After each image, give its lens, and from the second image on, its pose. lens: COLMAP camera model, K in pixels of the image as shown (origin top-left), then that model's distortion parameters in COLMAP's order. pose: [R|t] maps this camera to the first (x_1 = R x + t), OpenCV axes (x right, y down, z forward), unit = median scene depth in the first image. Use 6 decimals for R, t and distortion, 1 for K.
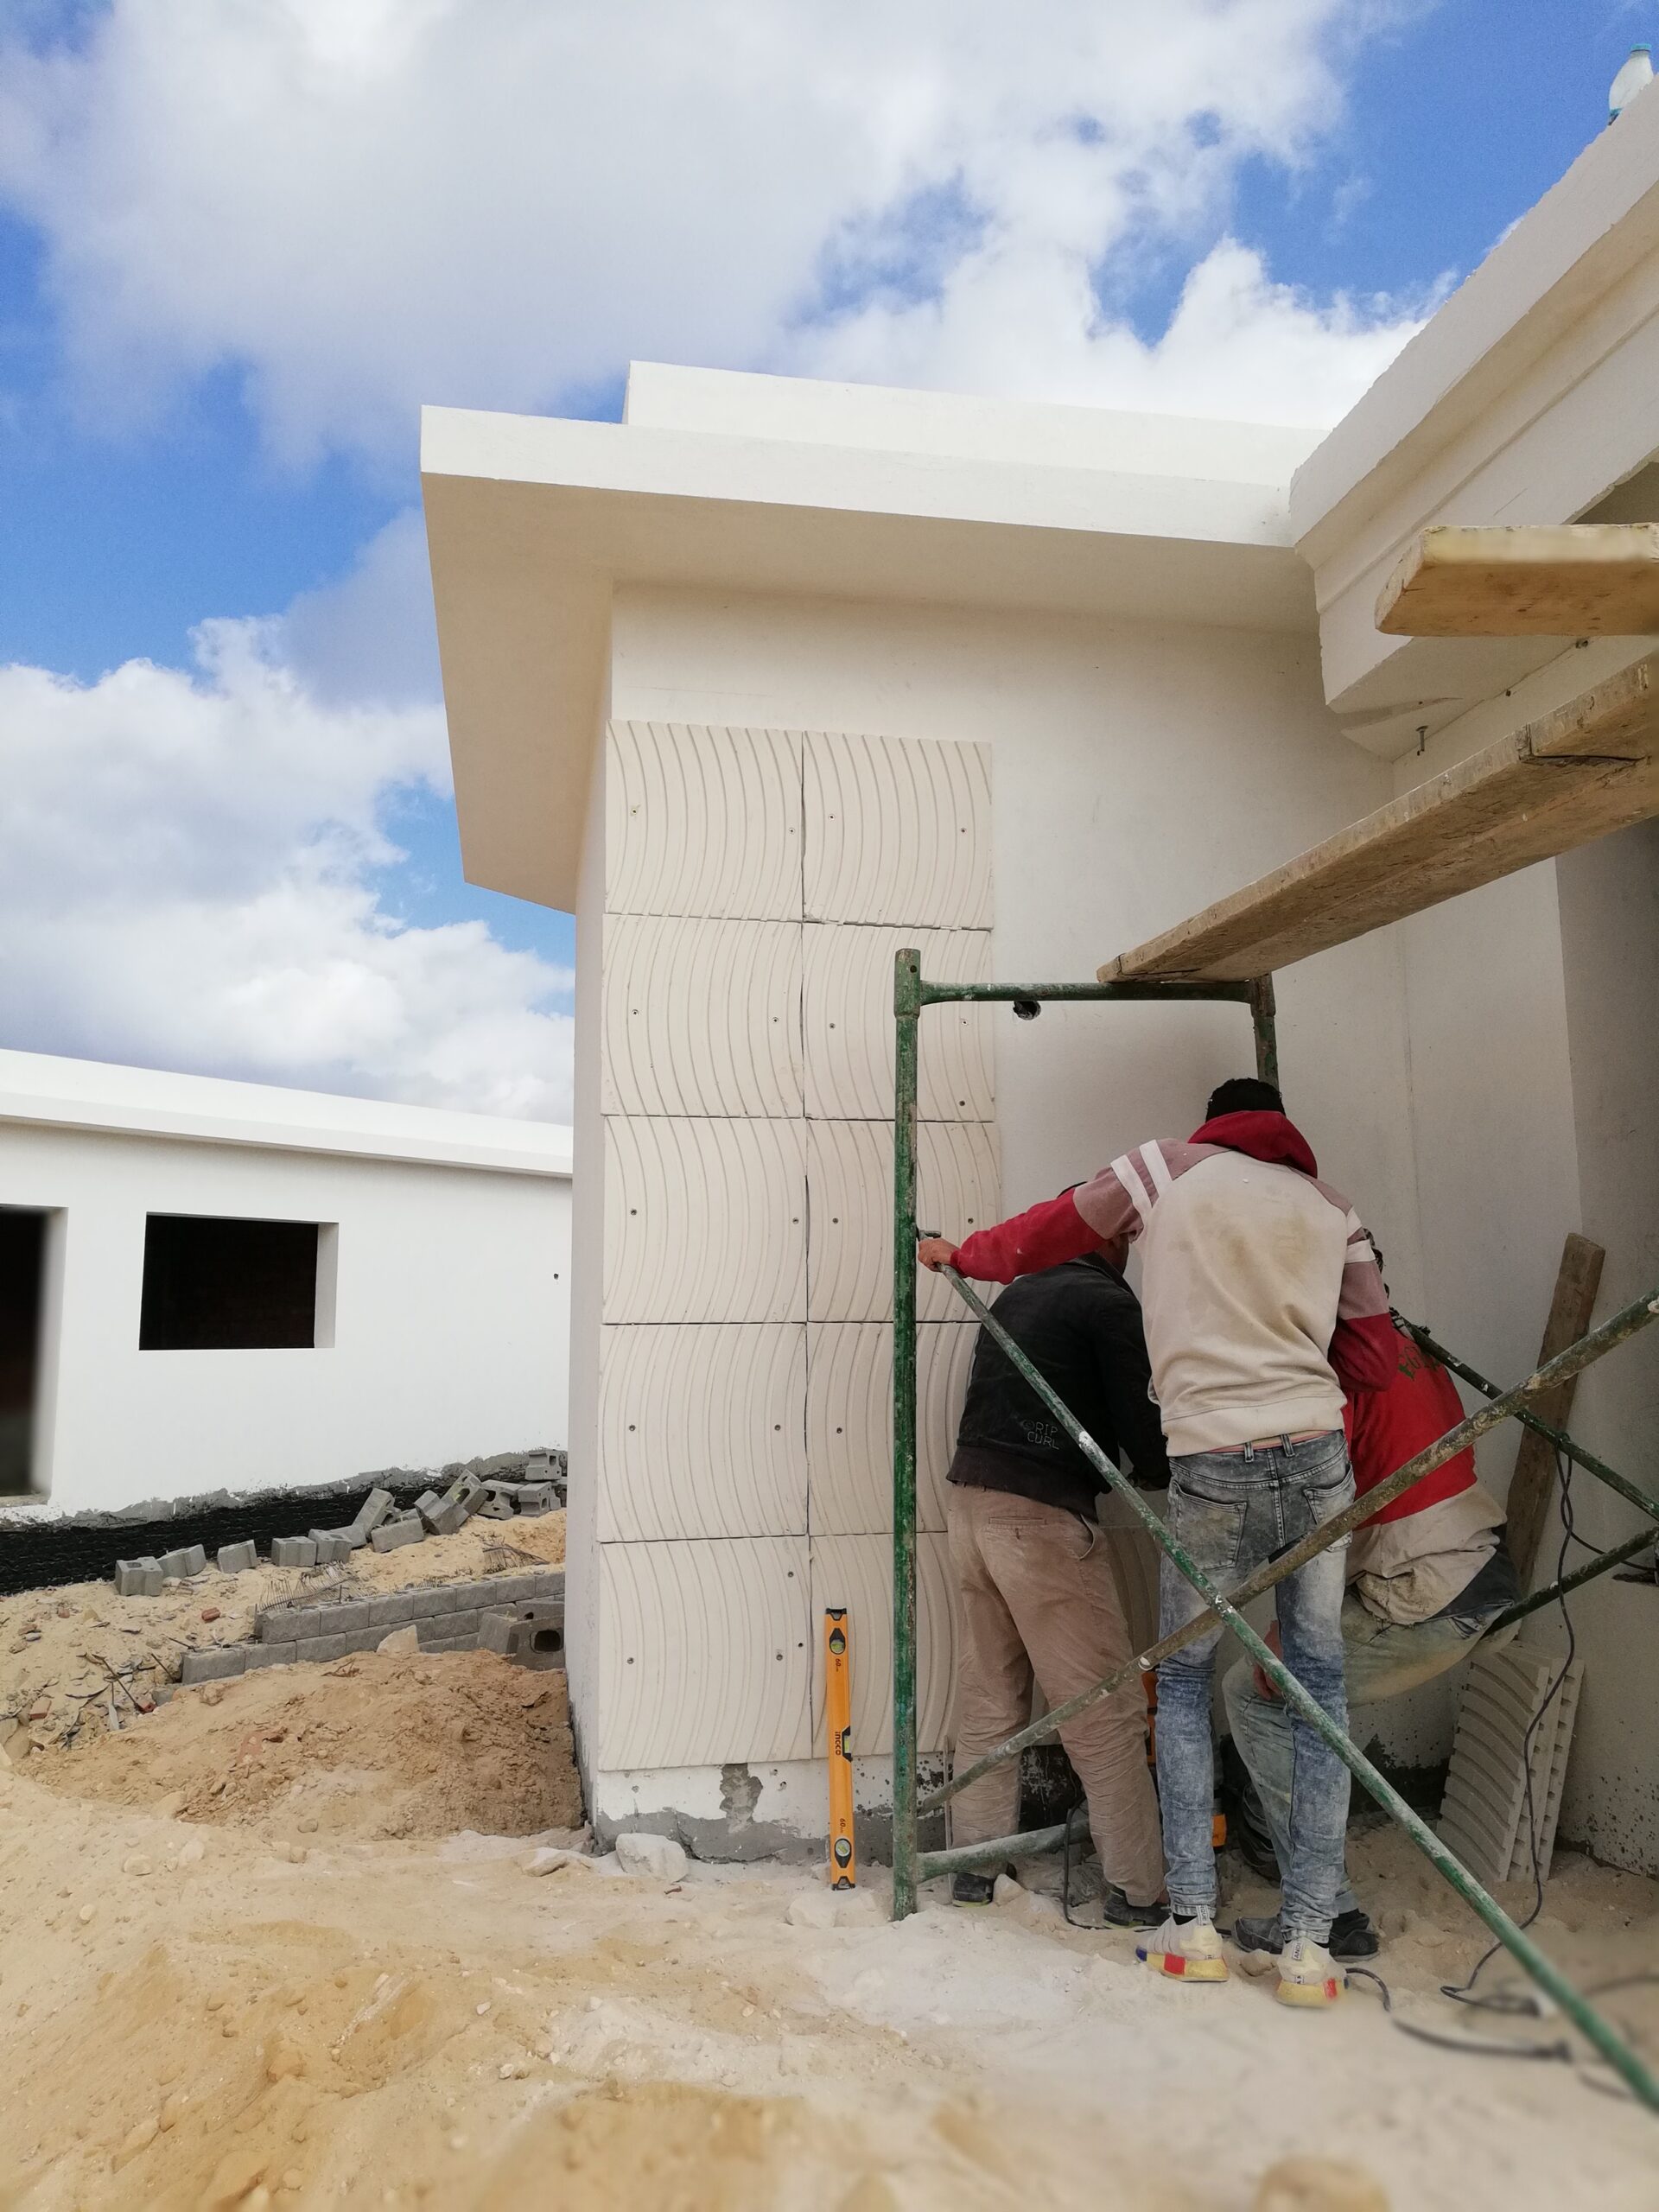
lens RADIAL K [[1685.9, 0, 822.9], [0, 1685.9, 1094.1], [0, 0, 1]] dist [0.066293, -0.075502]
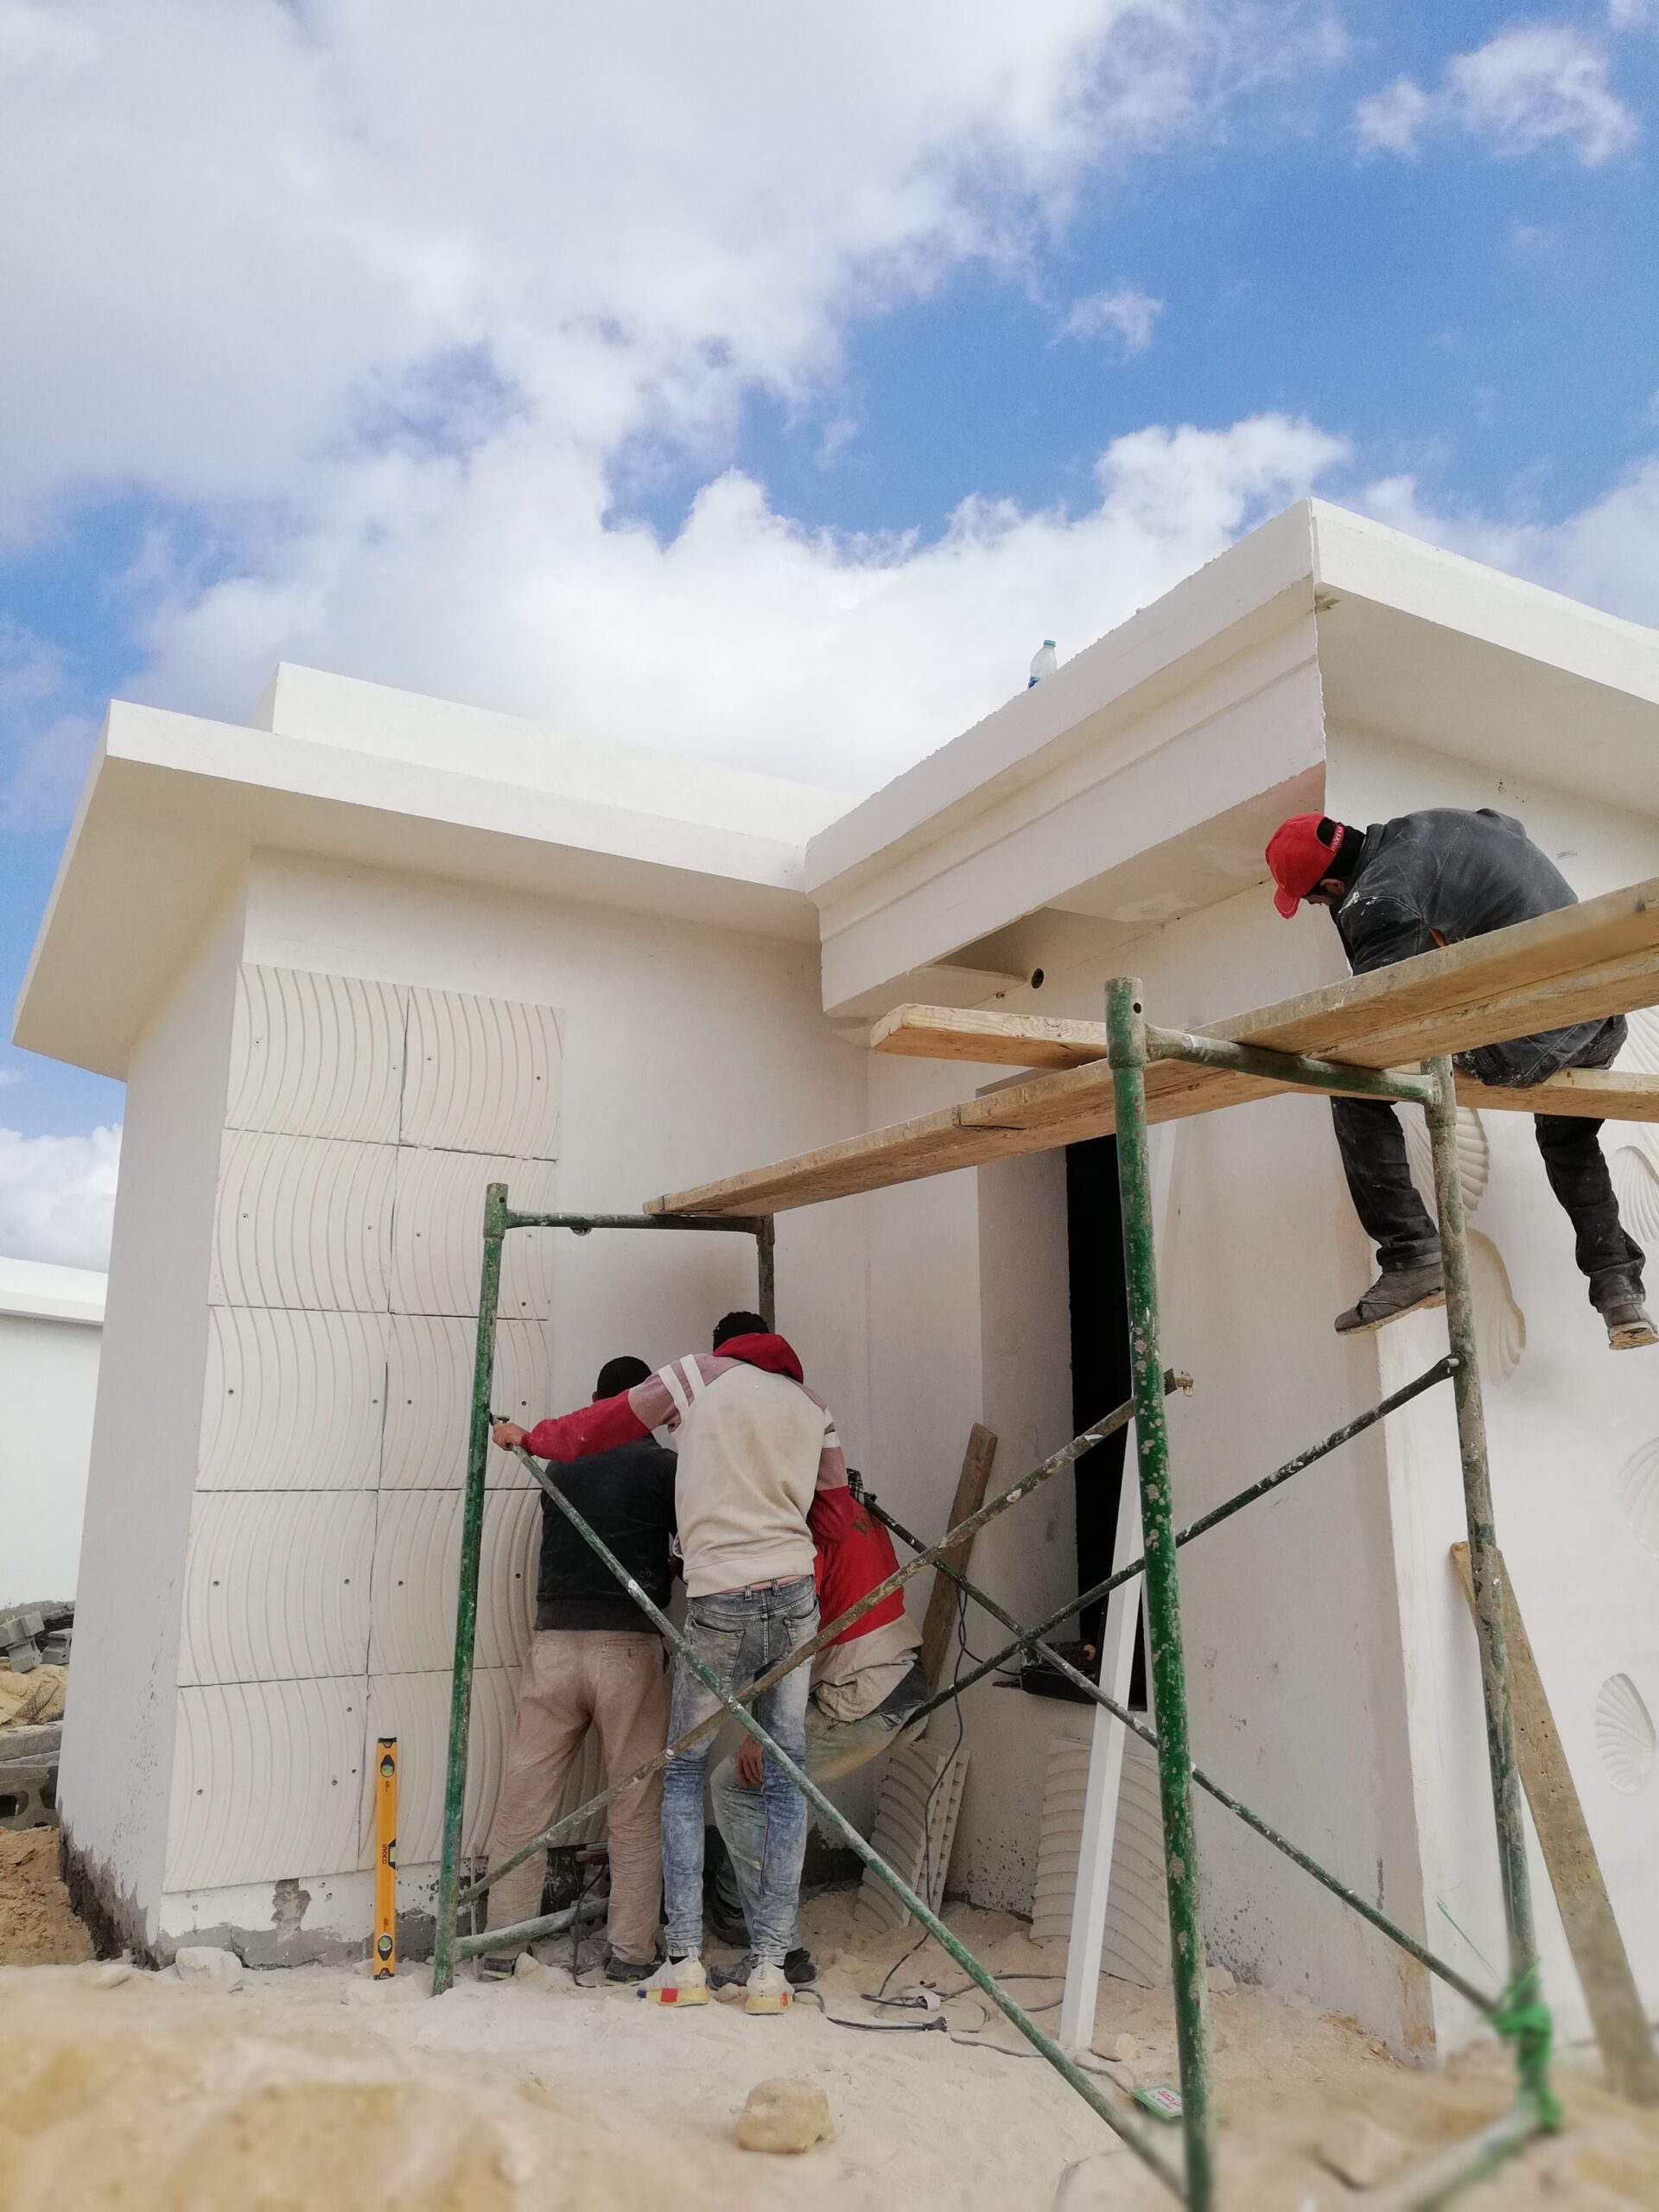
lens RADIAL K [[1685.9, 0, 822.9], [0, 1685.9, 1094.1], [0, 0, 1]] dist [0.066293, -0.075502]
pose [[0.949630, 0.076245, 0.303958, -0.110227], [-0.051206, 0.994667, -0.089525, -0.054641], [-0.309163, 0.069451, 0.948470, -0.269531]]
